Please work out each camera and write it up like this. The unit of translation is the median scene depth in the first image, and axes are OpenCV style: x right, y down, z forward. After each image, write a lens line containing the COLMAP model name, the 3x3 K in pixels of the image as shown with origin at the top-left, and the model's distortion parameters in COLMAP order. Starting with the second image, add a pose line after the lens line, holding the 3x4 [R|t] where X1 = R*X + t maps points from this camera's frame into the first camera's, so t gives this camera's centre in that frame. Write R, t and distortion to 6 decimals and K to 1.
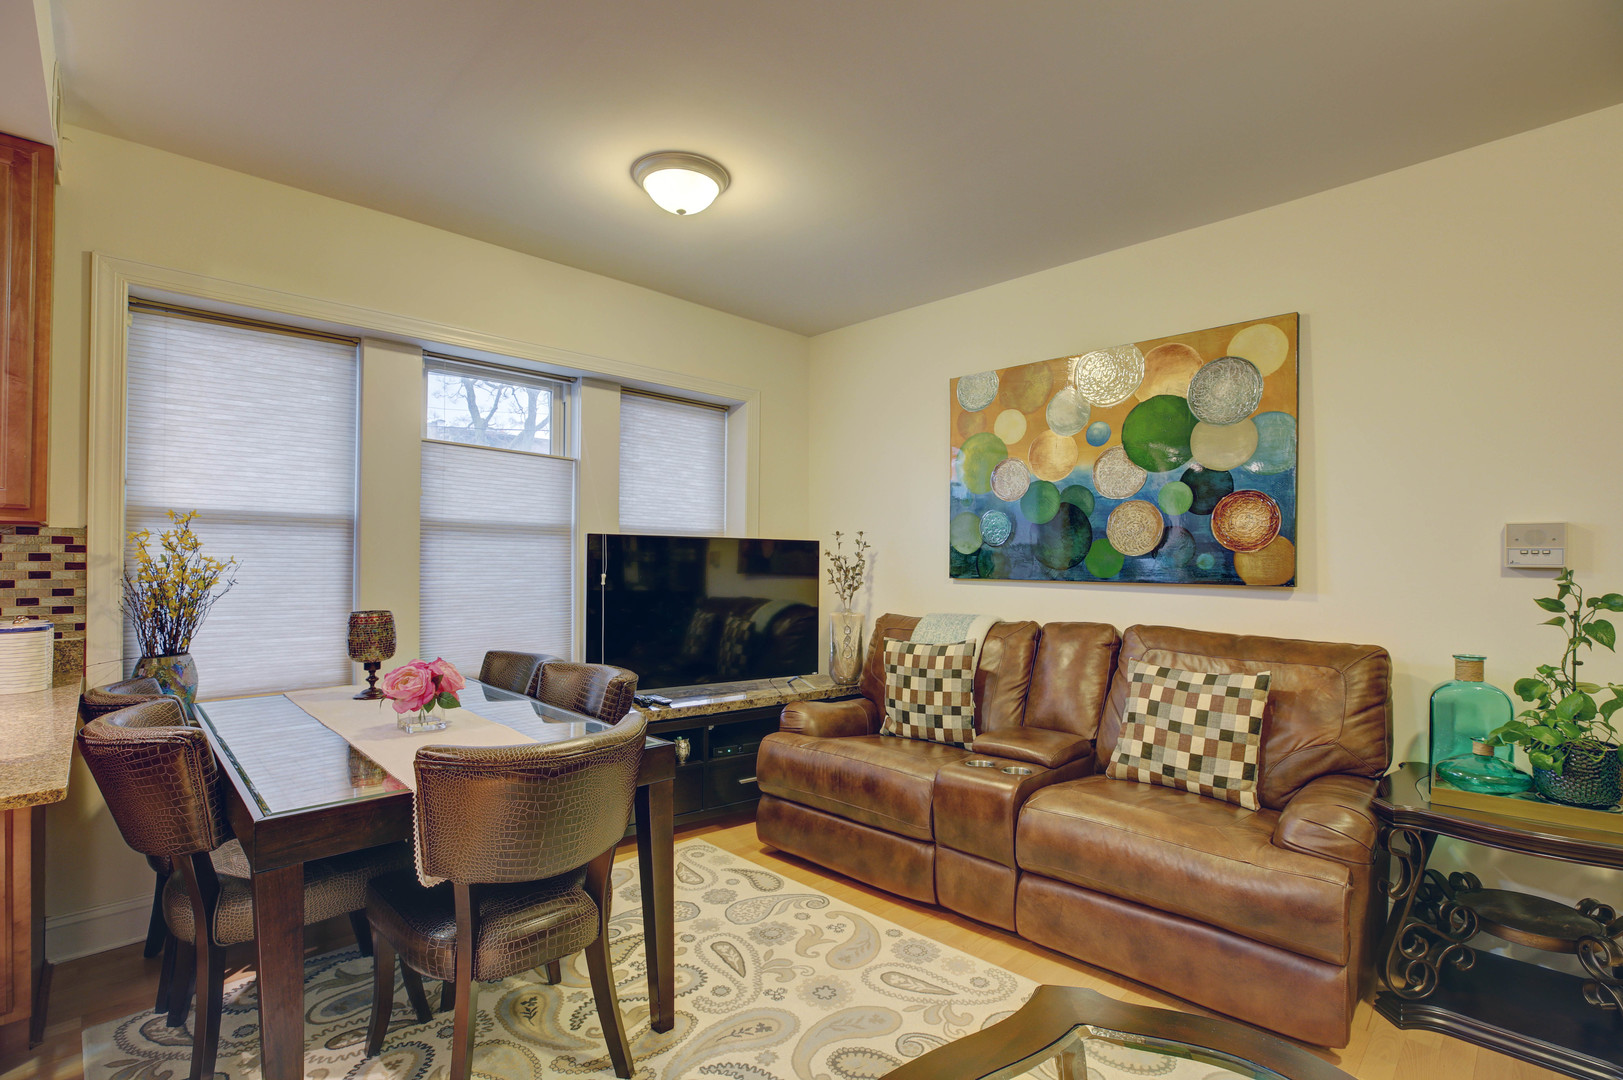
lens RADIAL K [[751.1, 0, 793.9], [0, 751.1, 542.7], [0, 0, 1]] dist [-0.036814, 0.011423]
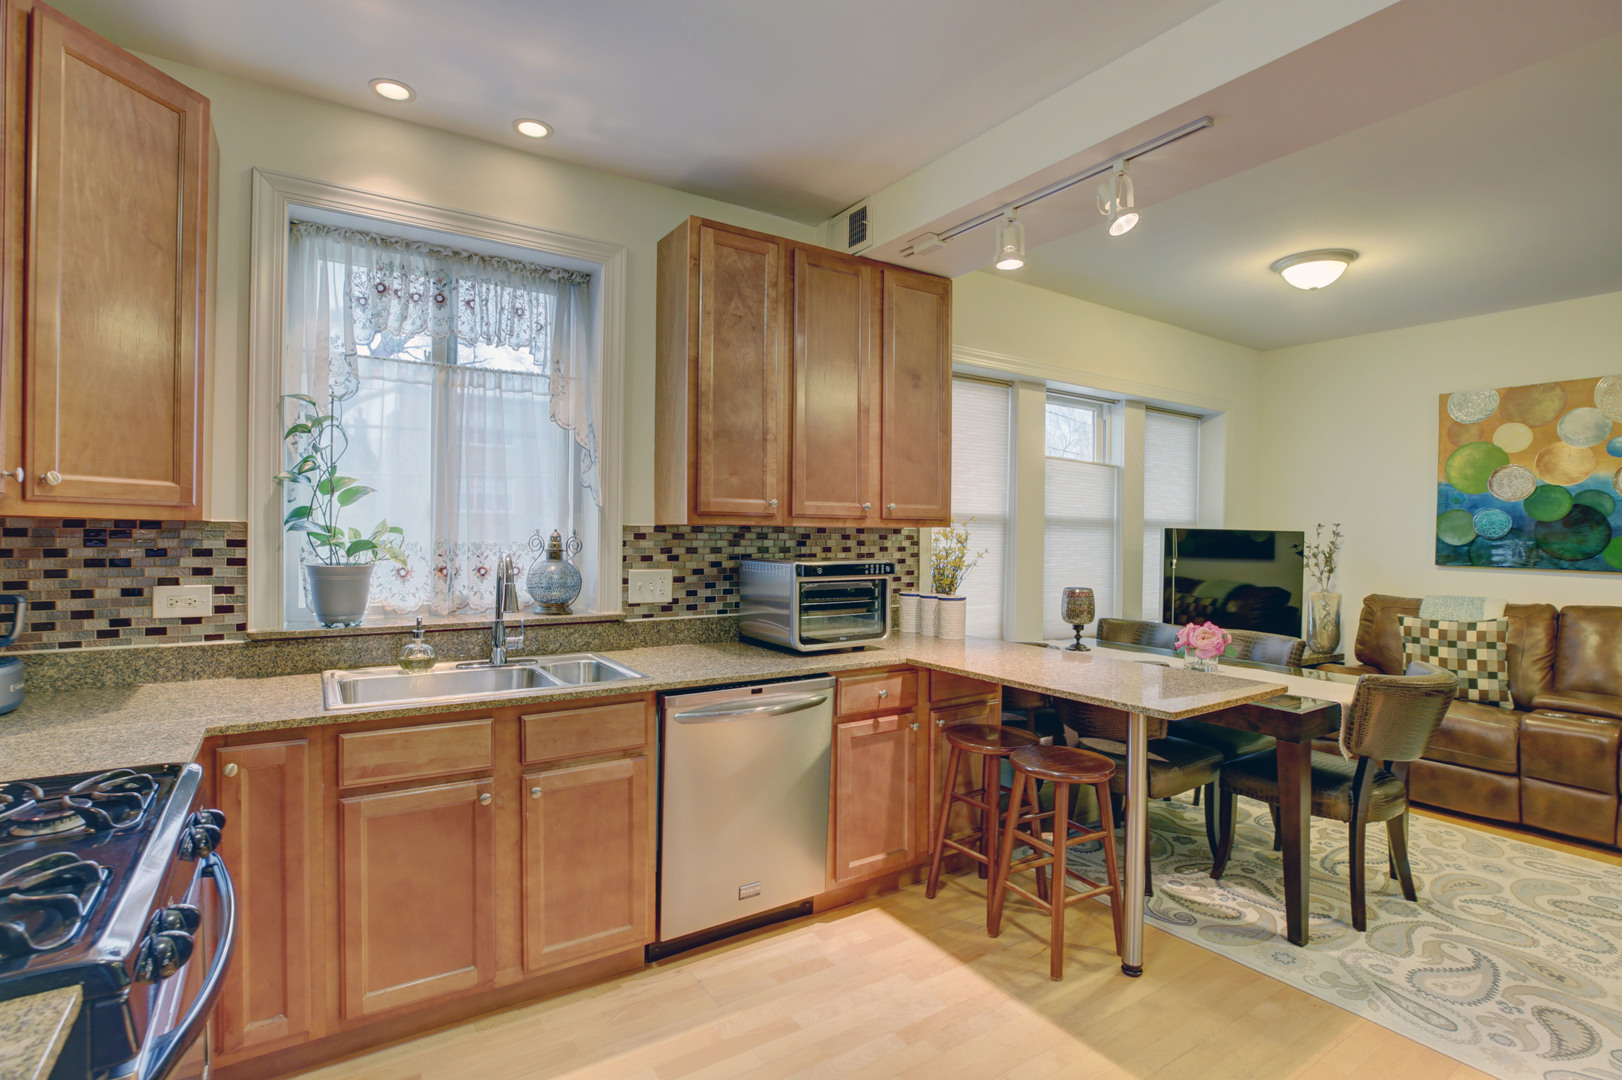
lens RADIAL K [[776.5, 0, 819.1], [0, 776.5, 526.9], [0, 0, 1]] dist [-0.038104, 0.013981]
pose [[0.984755, 0.007623, -0.173778, -0.737209], [-0.003952, 0.999762, 0.021462, -0.047114], [0.173900, -0.020448, 0.984551, -0.465356]]
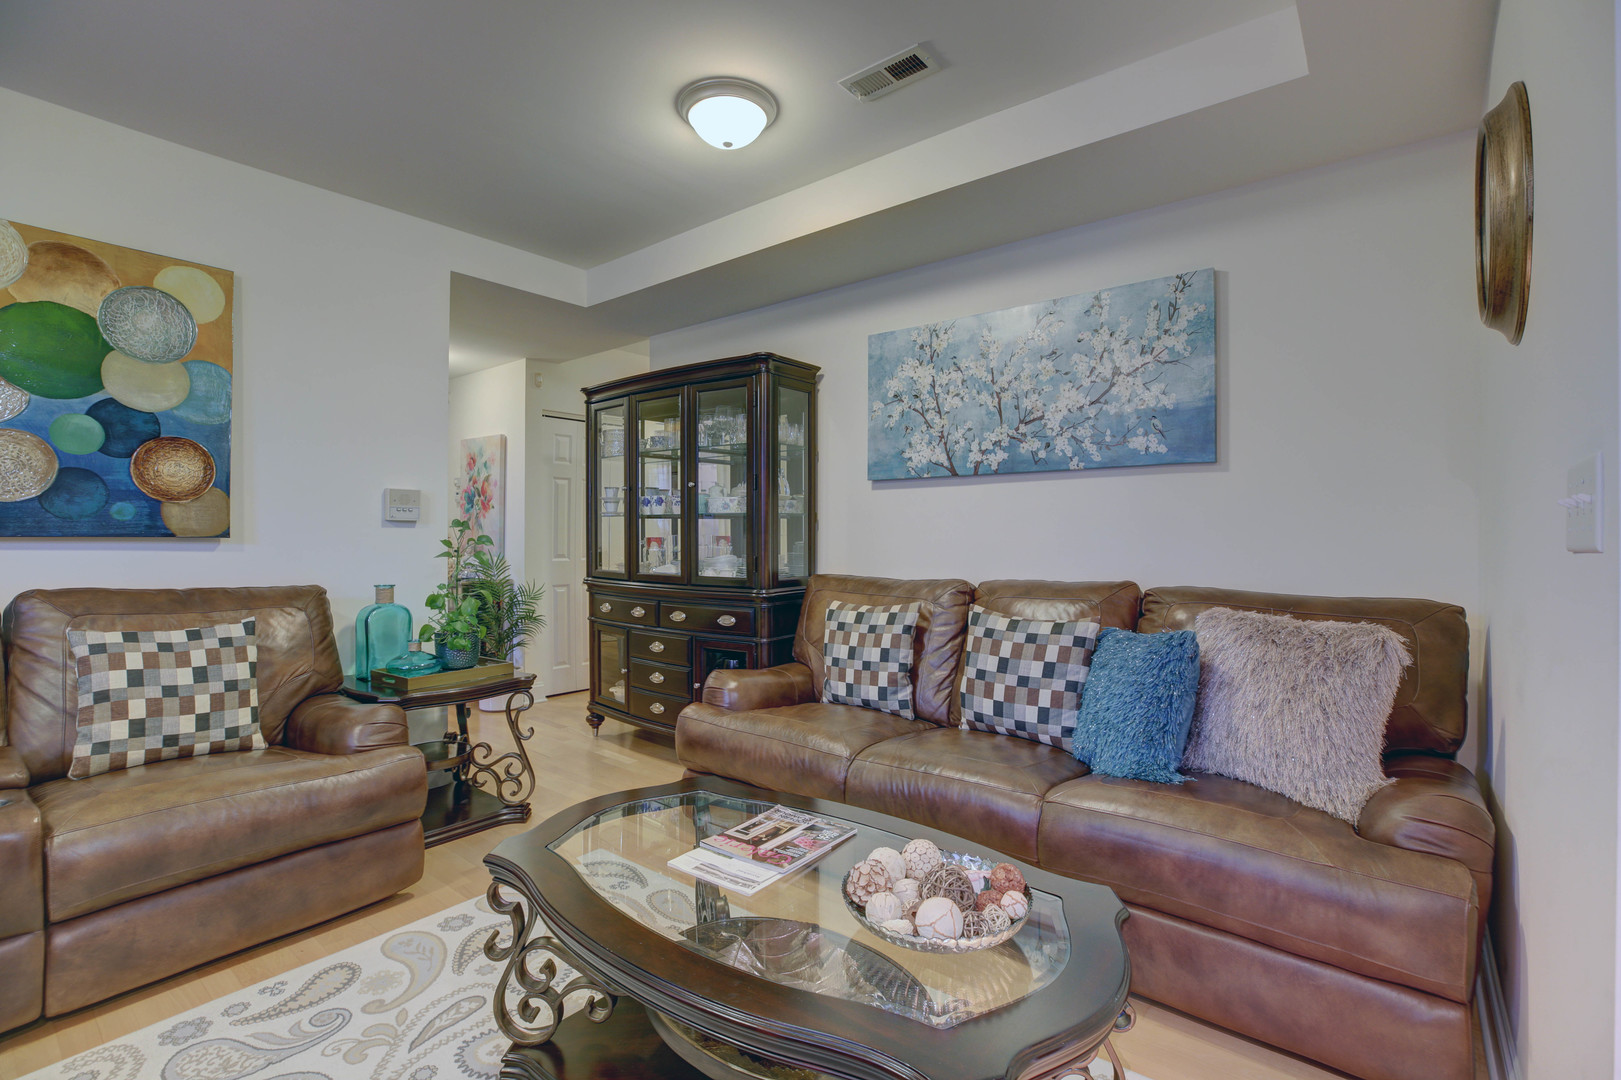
lens RADIAL K [[750.2, 0, 806.5], [0, 750.2, 531.8], [0, 0, 1]] dist [-0.036814, 0.011423]
pose [[-0.106801, -0.000504, 0.994280, -0.417664], [-0.028962, 0.999577, -0.002605, 0.029746], [-0.993859, -0.029074, -0.106771, 0.301119]]
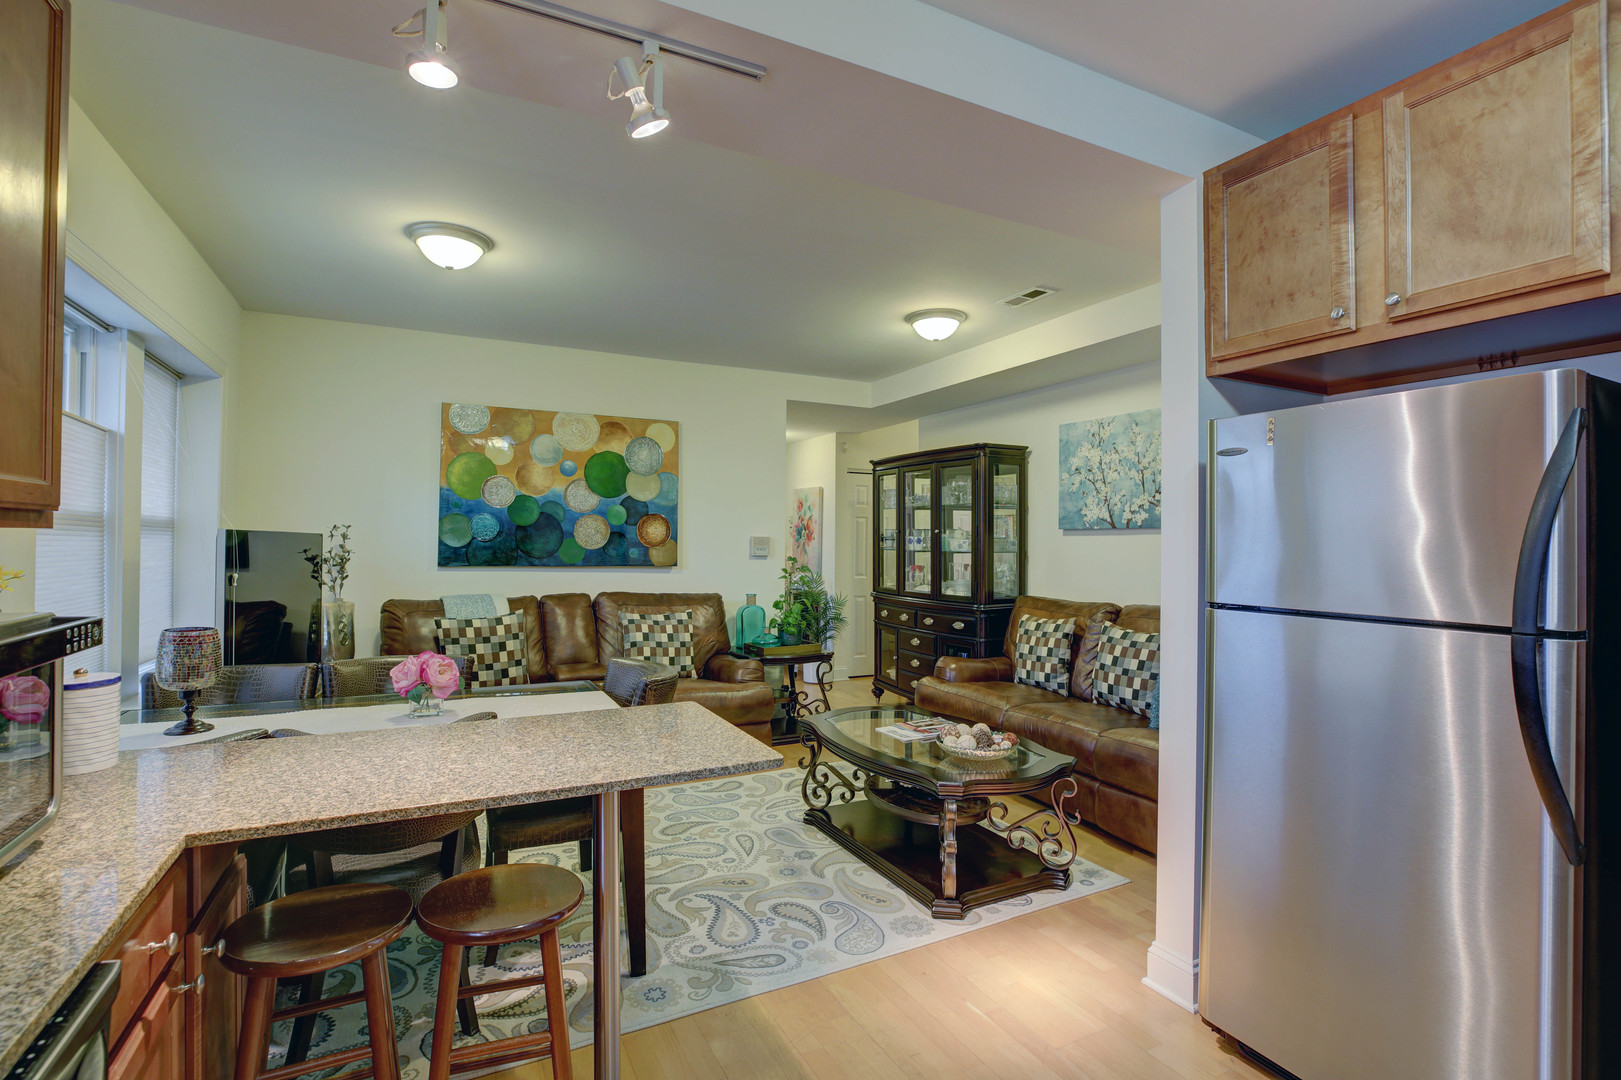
lens RADIAL K [[776.0, 0, 810.1], [0, 776.0, 519.2], [0, 0, 1]] dist [-0.038104, 0.013981]
pose [[0.302917, 0.025016, 0.952689, -1.098787], [-0.033055, 0.999330, -0.015730, -0.040701], [-0.952444, -0.026726, 0.303541, 0.065032]]
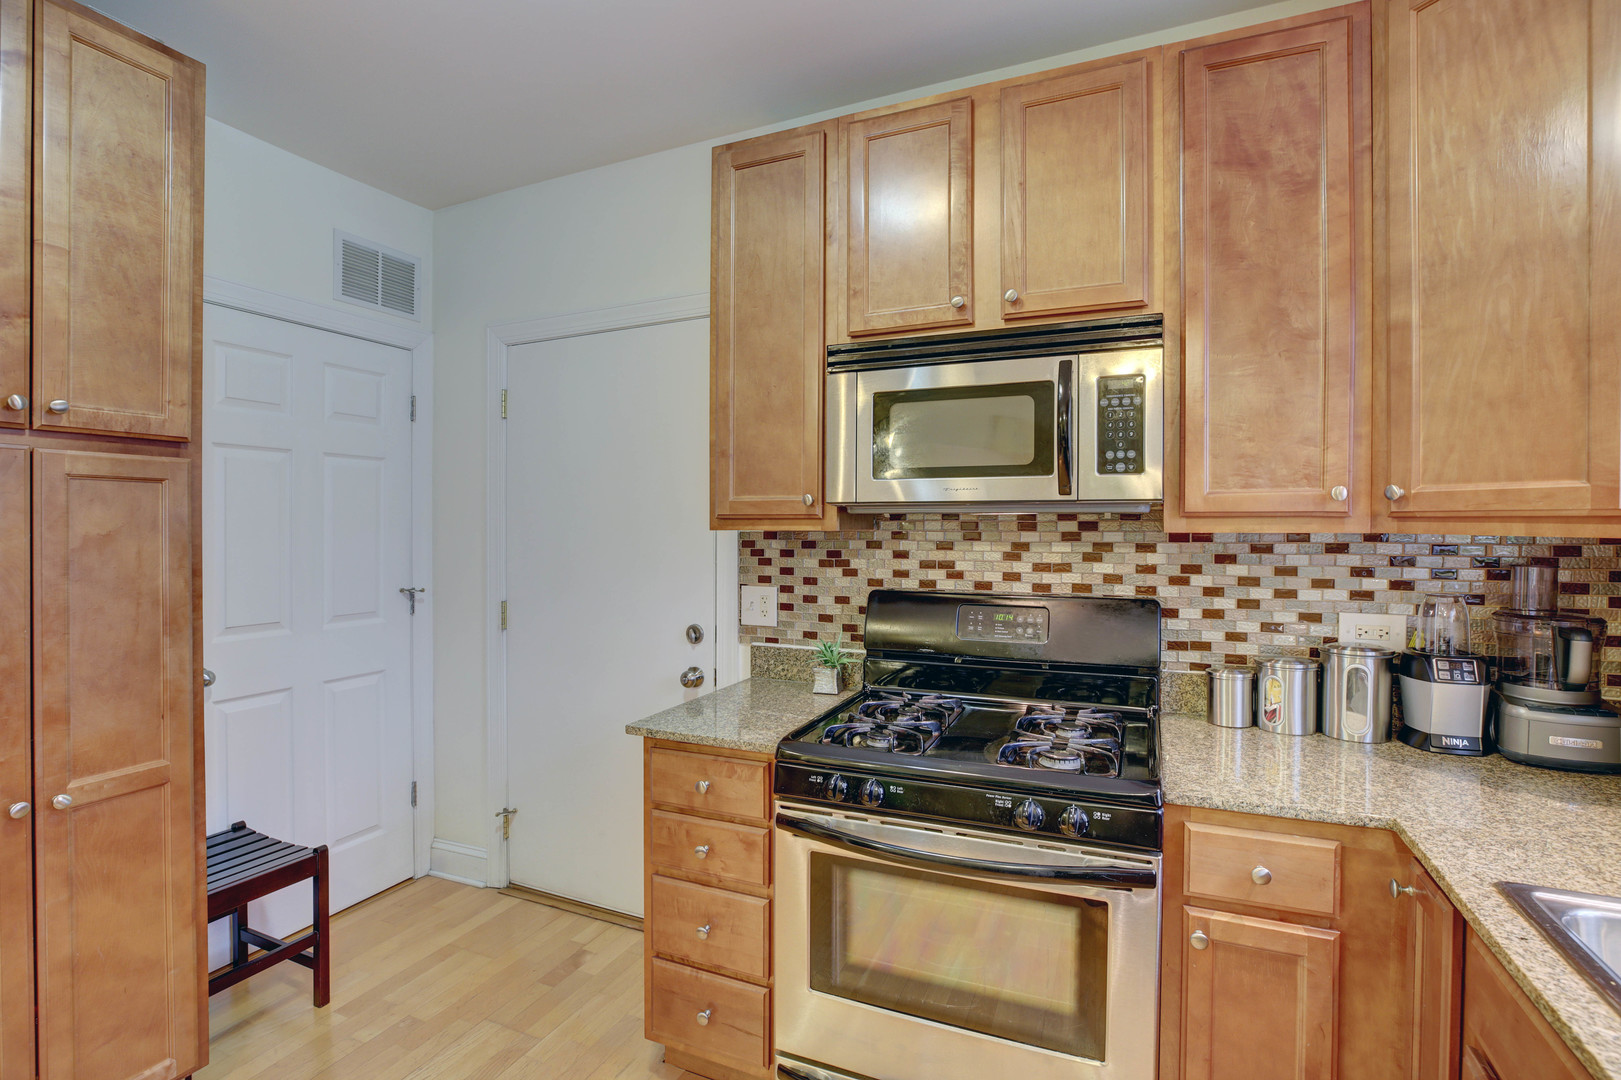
lens RADIAL K [[776.0, 0, 799.6], [0, 776.0, 532.7], [0, 0, 1]] dist [-0.038104, 0.013981]
pose [[-0.928222, -0.000105, -0.372027, -0.822361], [0.007135, 0.999811, -0.018084, -0.035152], [0.371959, -0.019440, -0.928046, 0.298159]]
